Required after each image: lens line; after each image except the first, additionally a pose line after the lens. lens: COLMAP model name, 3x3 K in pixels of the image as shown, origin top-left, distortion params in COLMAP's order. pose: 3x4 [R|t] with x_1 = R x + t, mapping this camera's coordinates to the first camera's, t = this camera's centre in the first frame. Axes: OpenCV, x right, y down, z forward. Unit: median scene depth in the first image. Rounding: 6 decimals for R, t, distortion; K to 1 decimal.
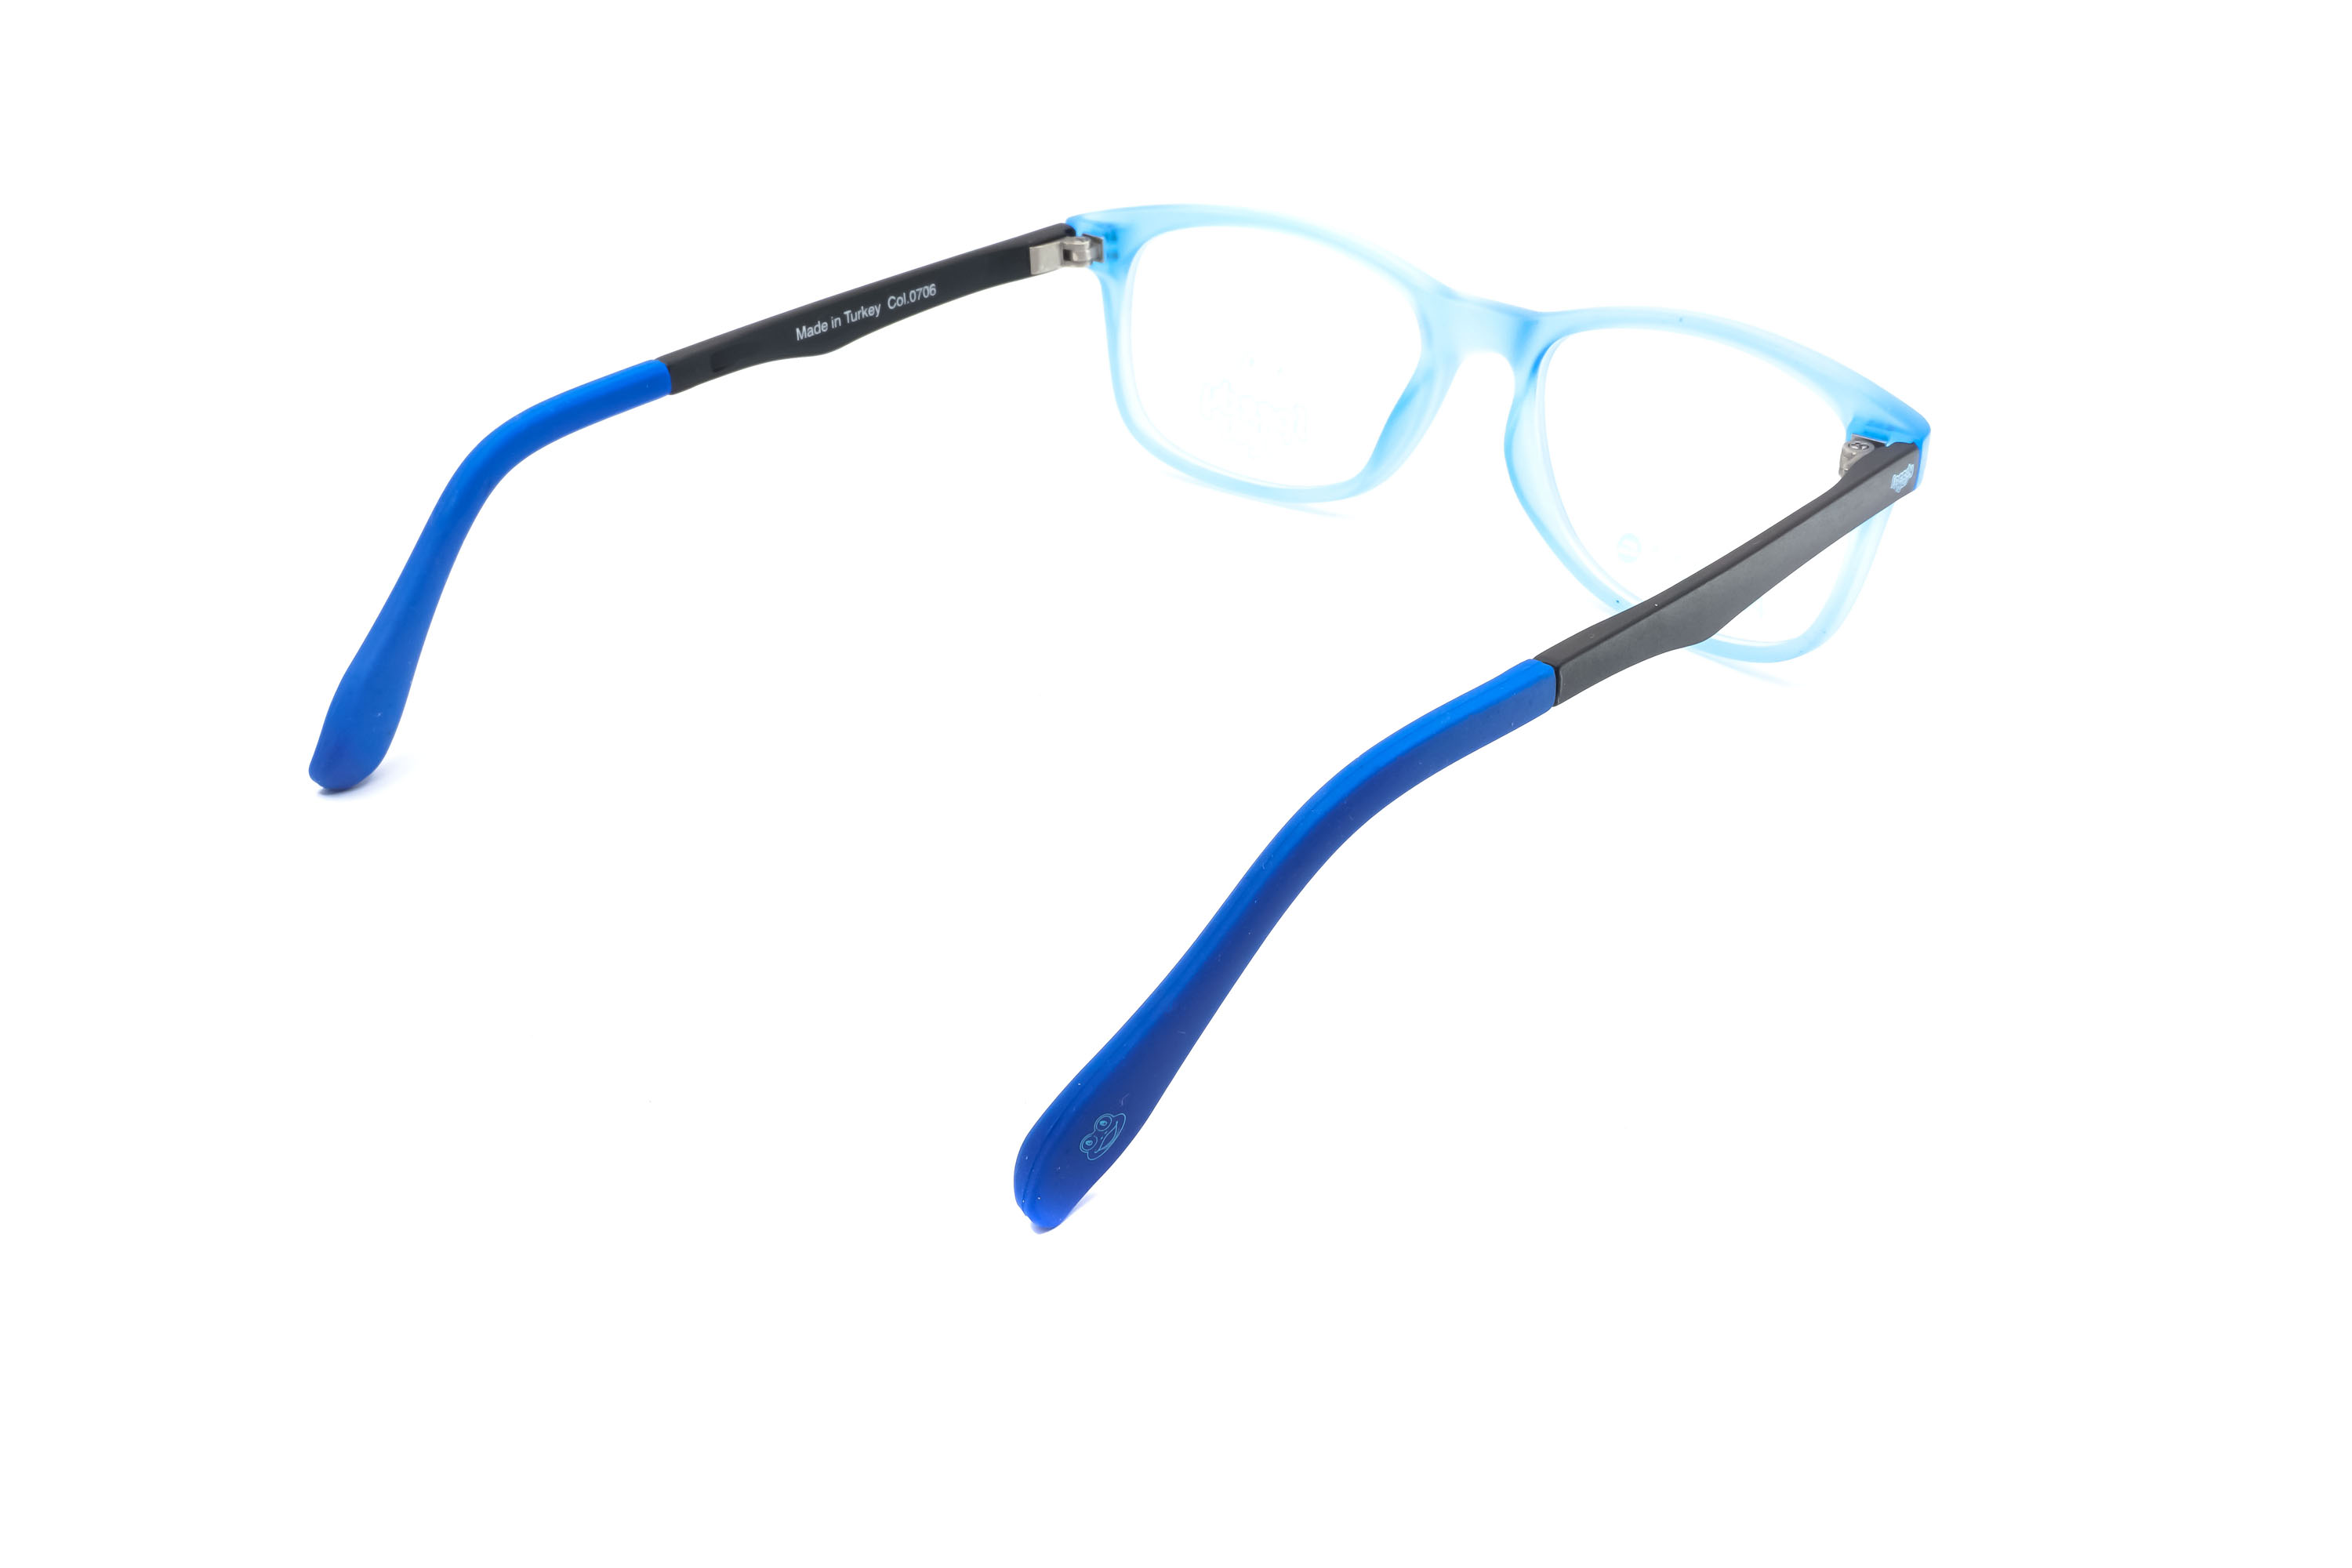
lens RADIAL K [[2407.3, 0, 1176.0], [0, 2407.3, 784.0], [0, 0, 1]] dist [0.003543, 0.011018]
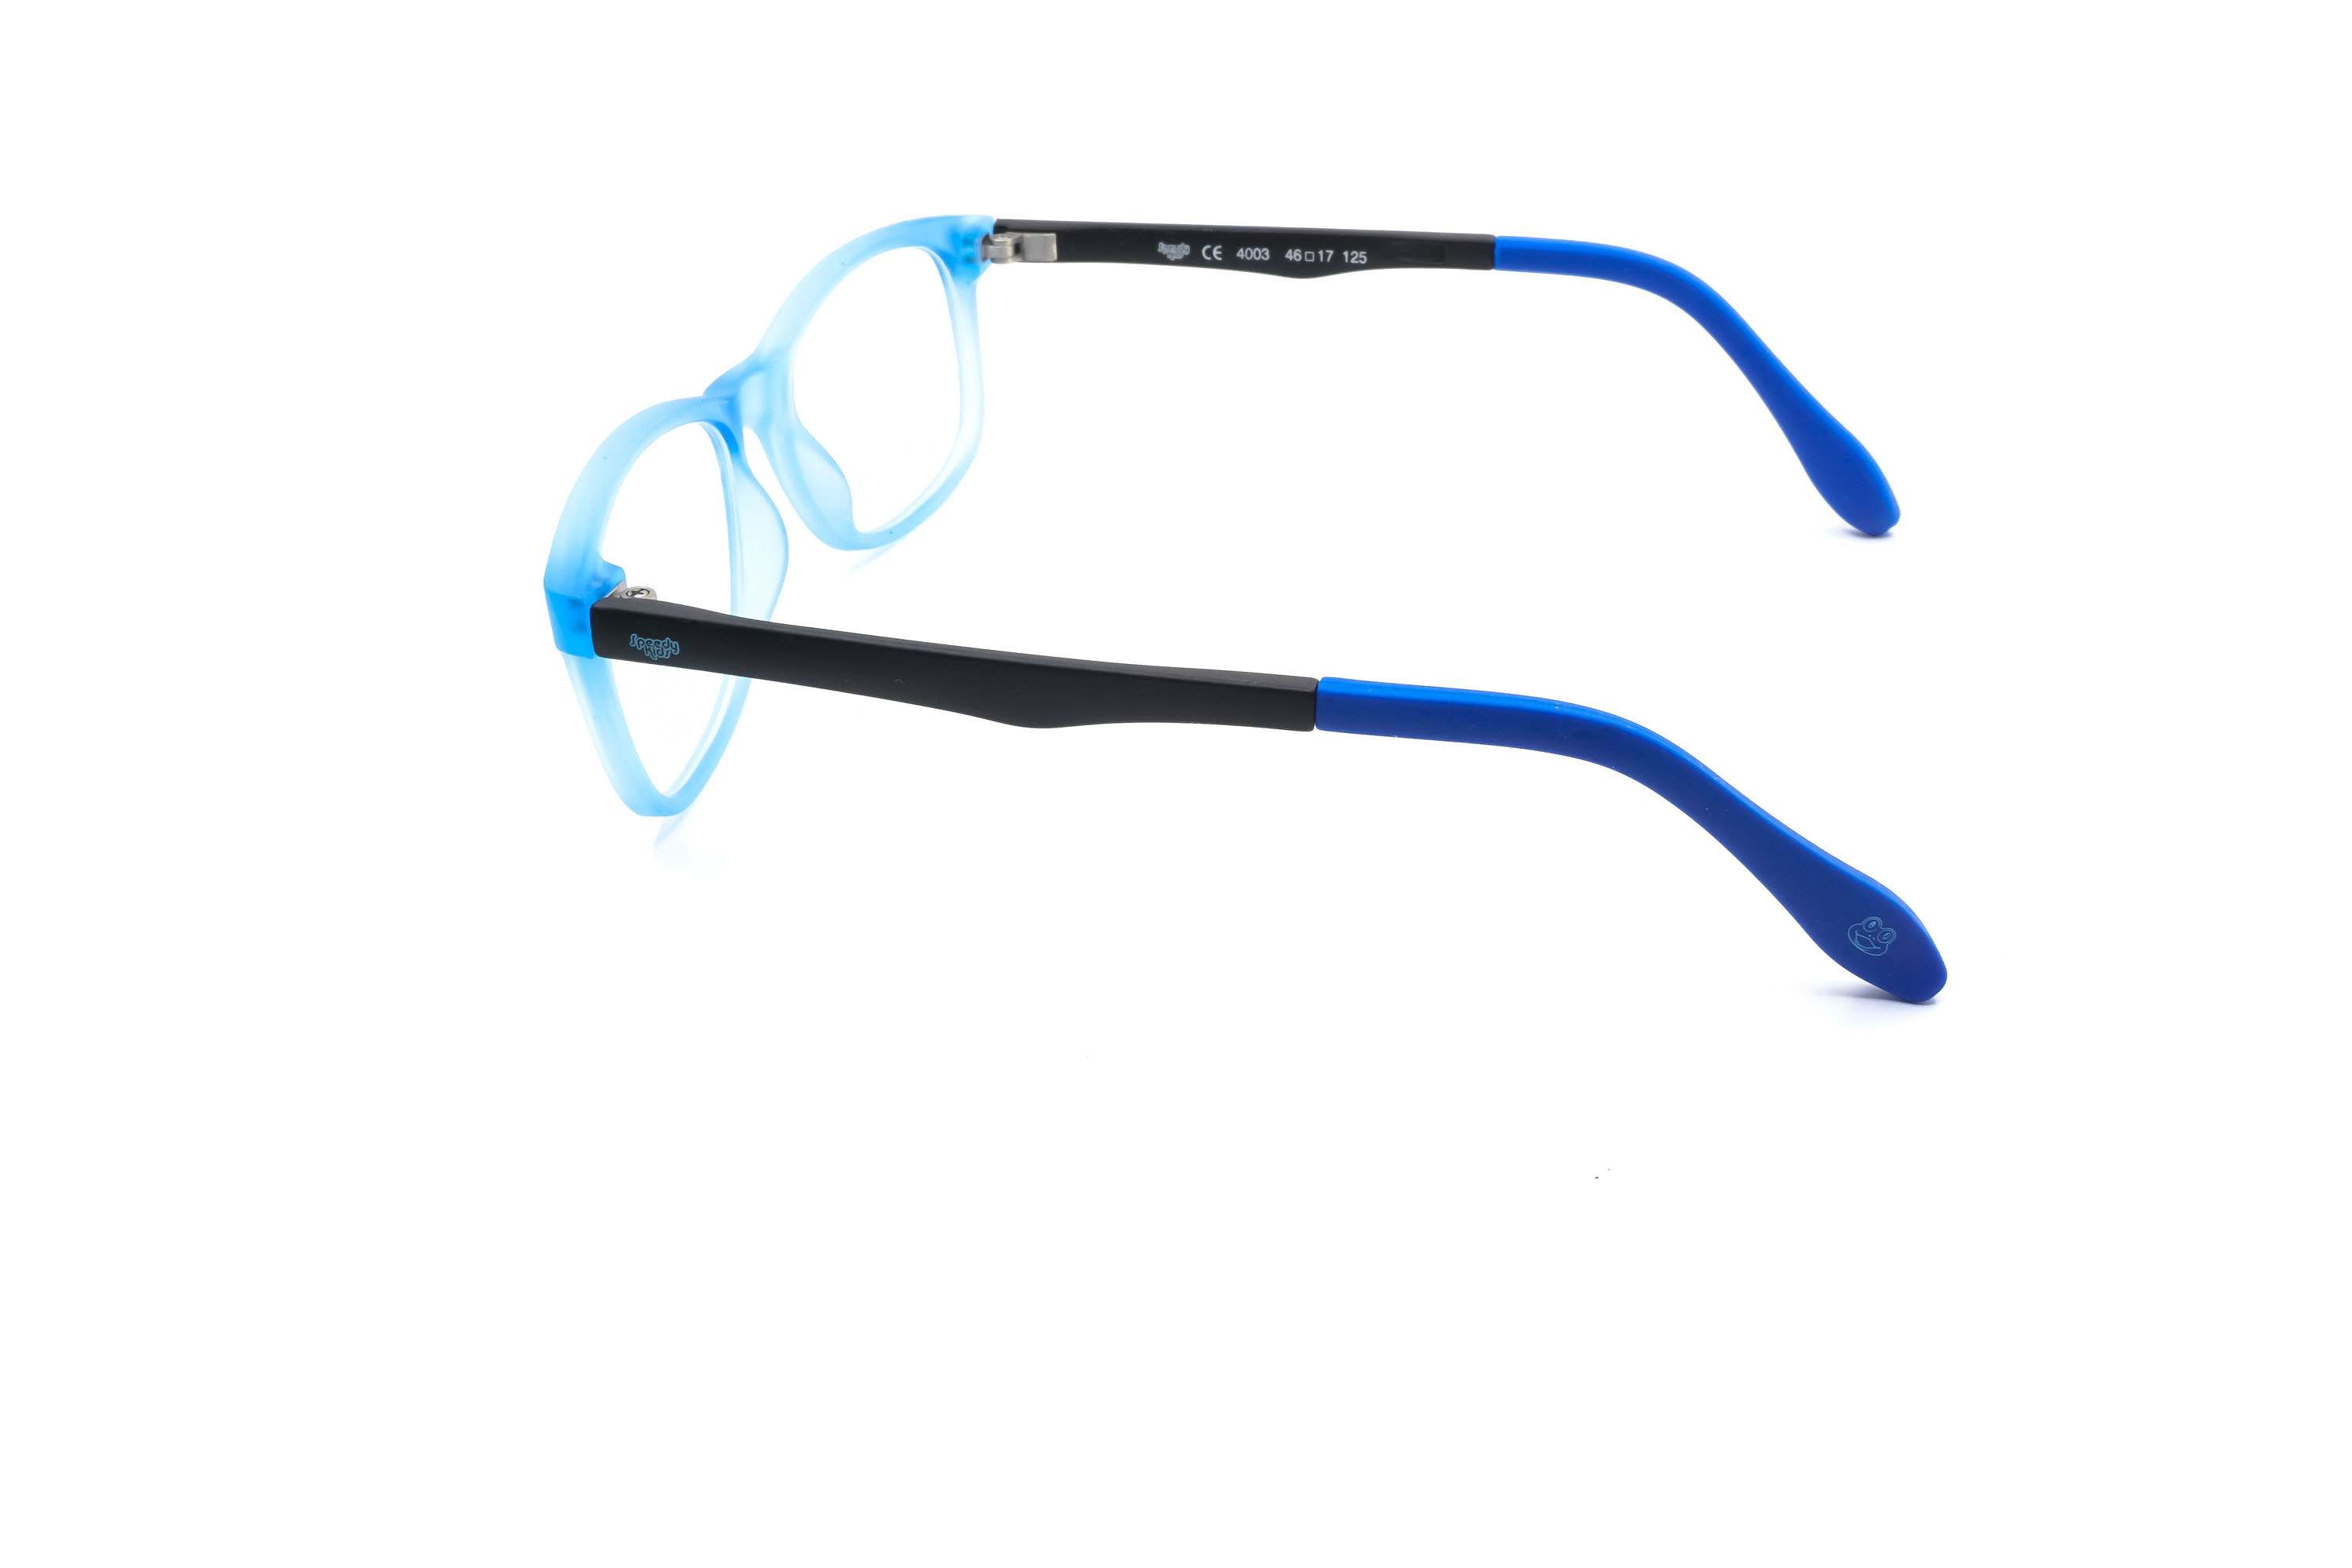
lens RADIAL K [[2407.3, 0, 1176.0], [0, 2407.3, 784.0], [0, 0, 1]] dist [0.003543, 0.011018]
pose [[-0.500657, -0.409225, 0.762809, -0.705889], [0.432057, 0.645462, 0.629845, -0.591428], [-0.750113, 0.644913, -0.146347, 1.070954]]
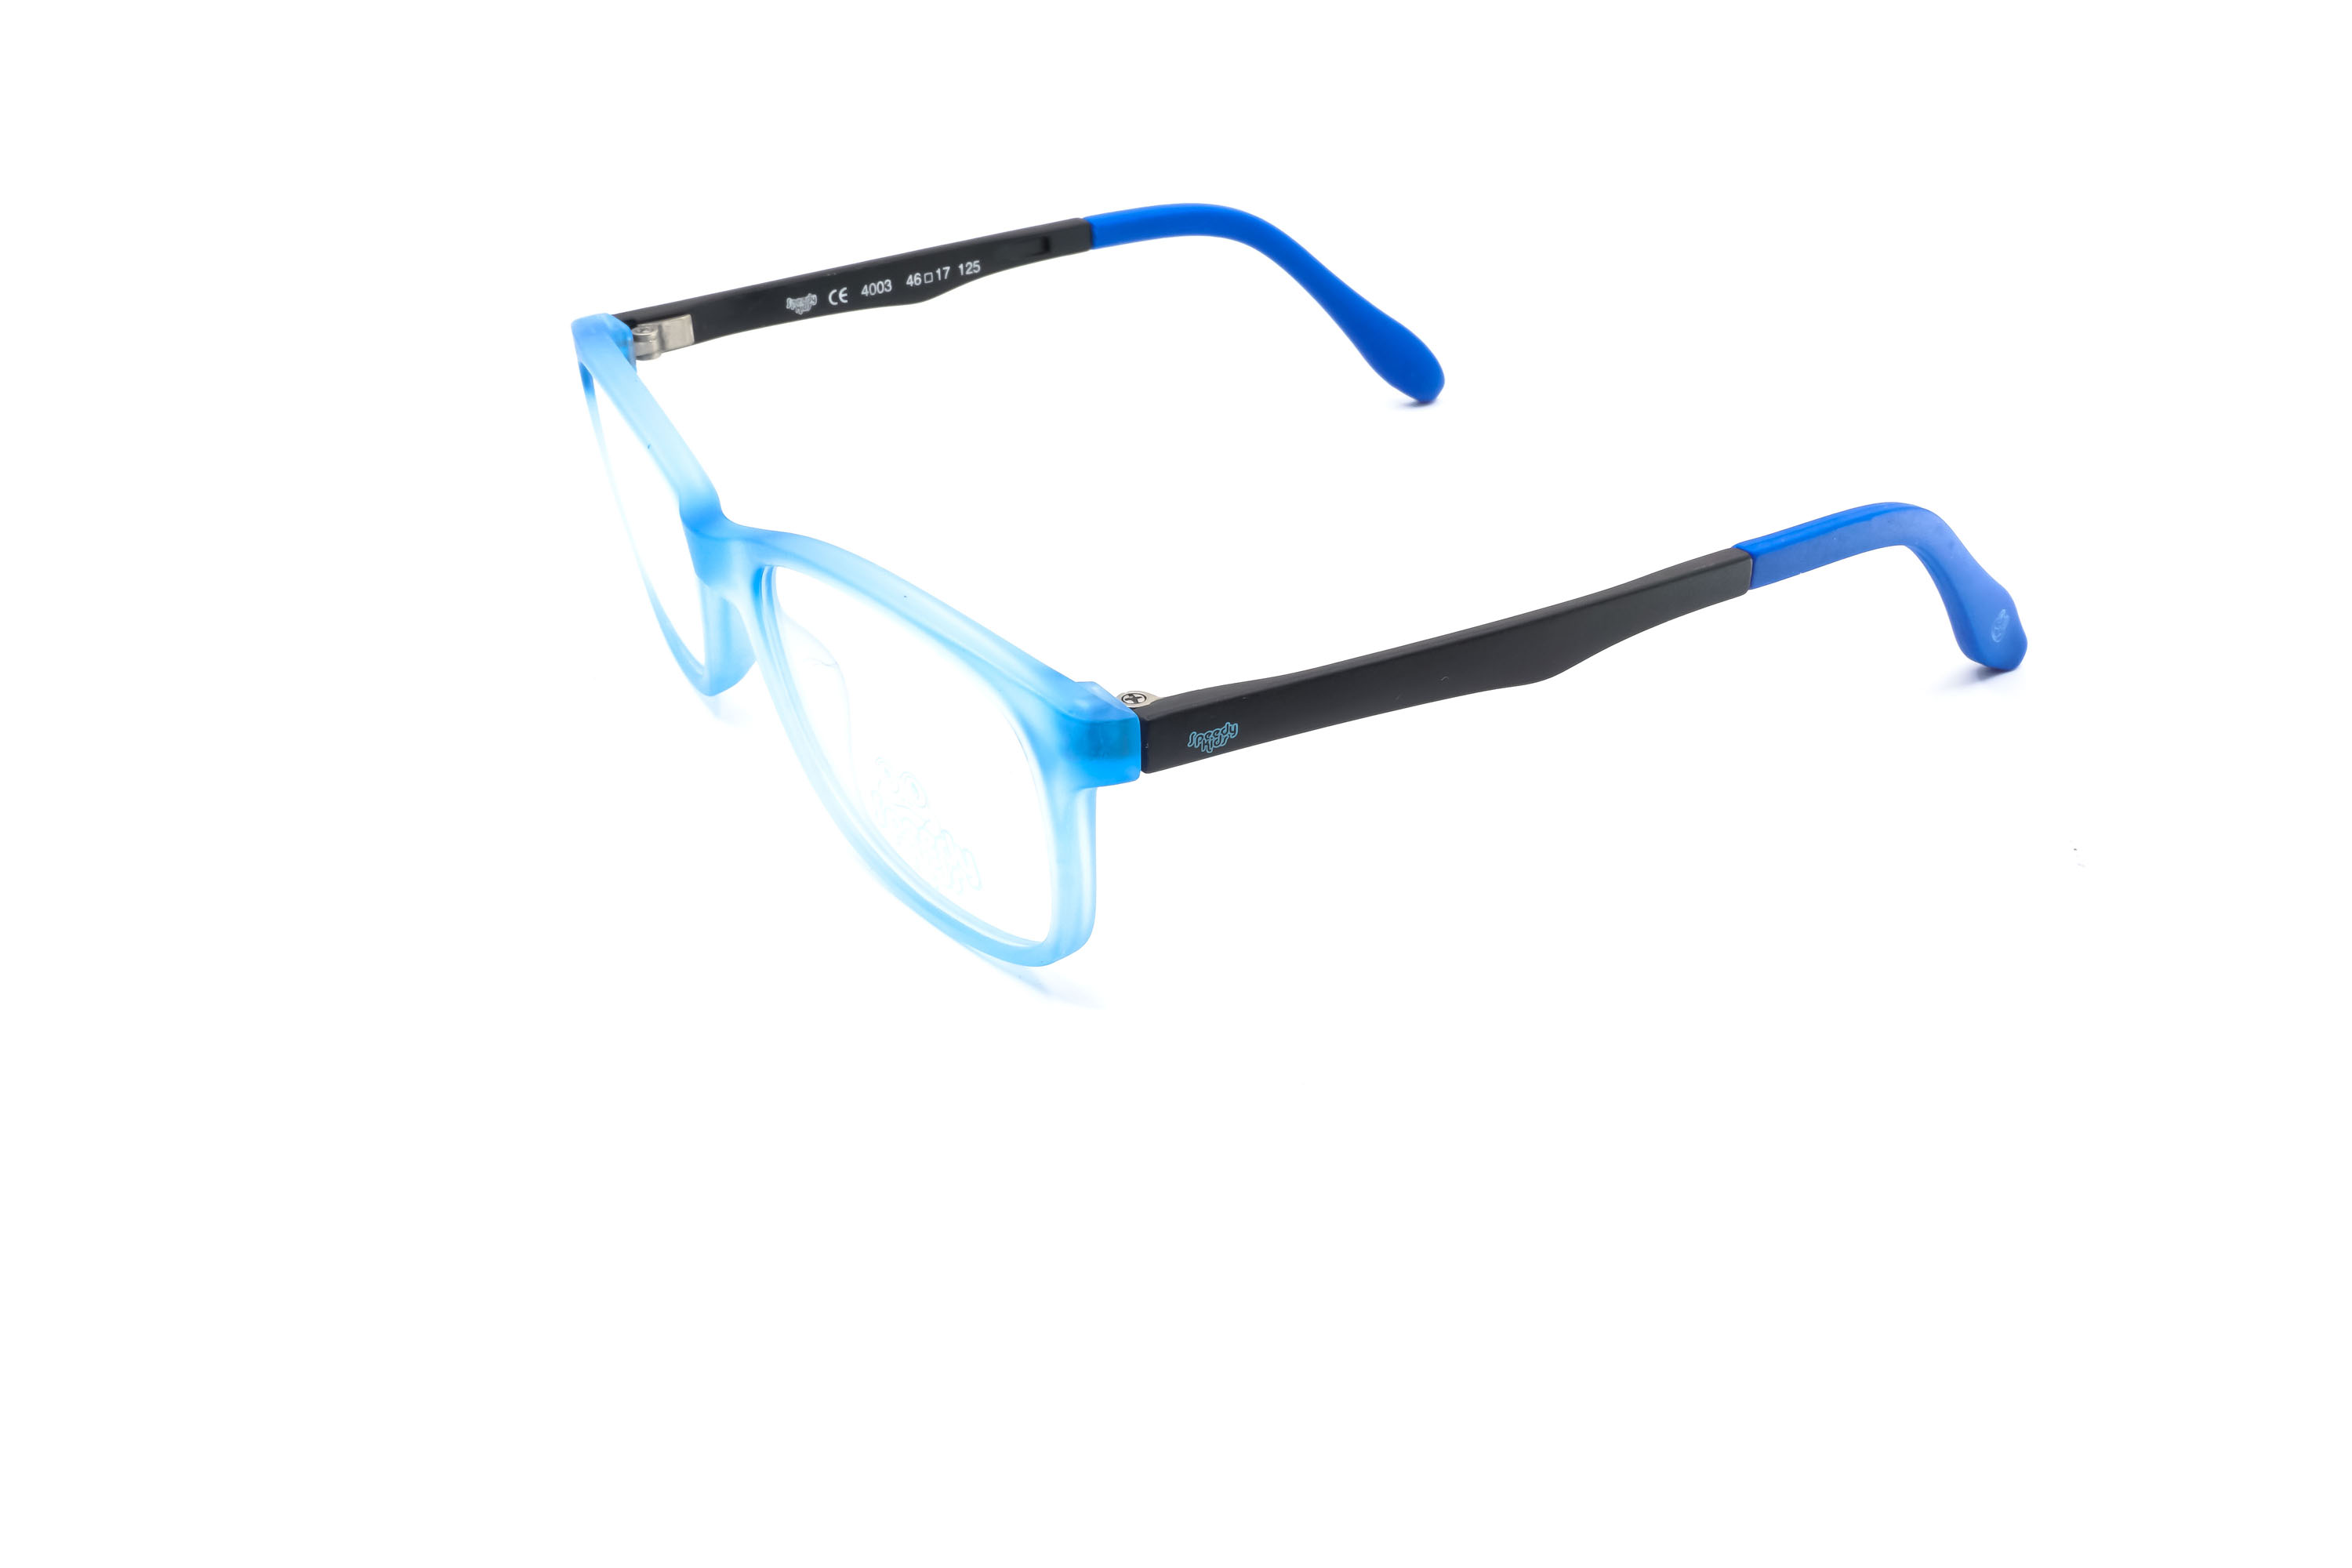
lens RADIAL K [[2407.3, 0, 1176.0], [0, 2407.3, 784.0], [0, 0, 1]] dist [0.003543, 0.011018]
pose [[-0.966825, -0.105797, 0.232499, -0.208921], [0.140722, 0.539020, 0.830454, -0.777471], [-0.213182, 0.835622, -0.506250, 1.404379]]
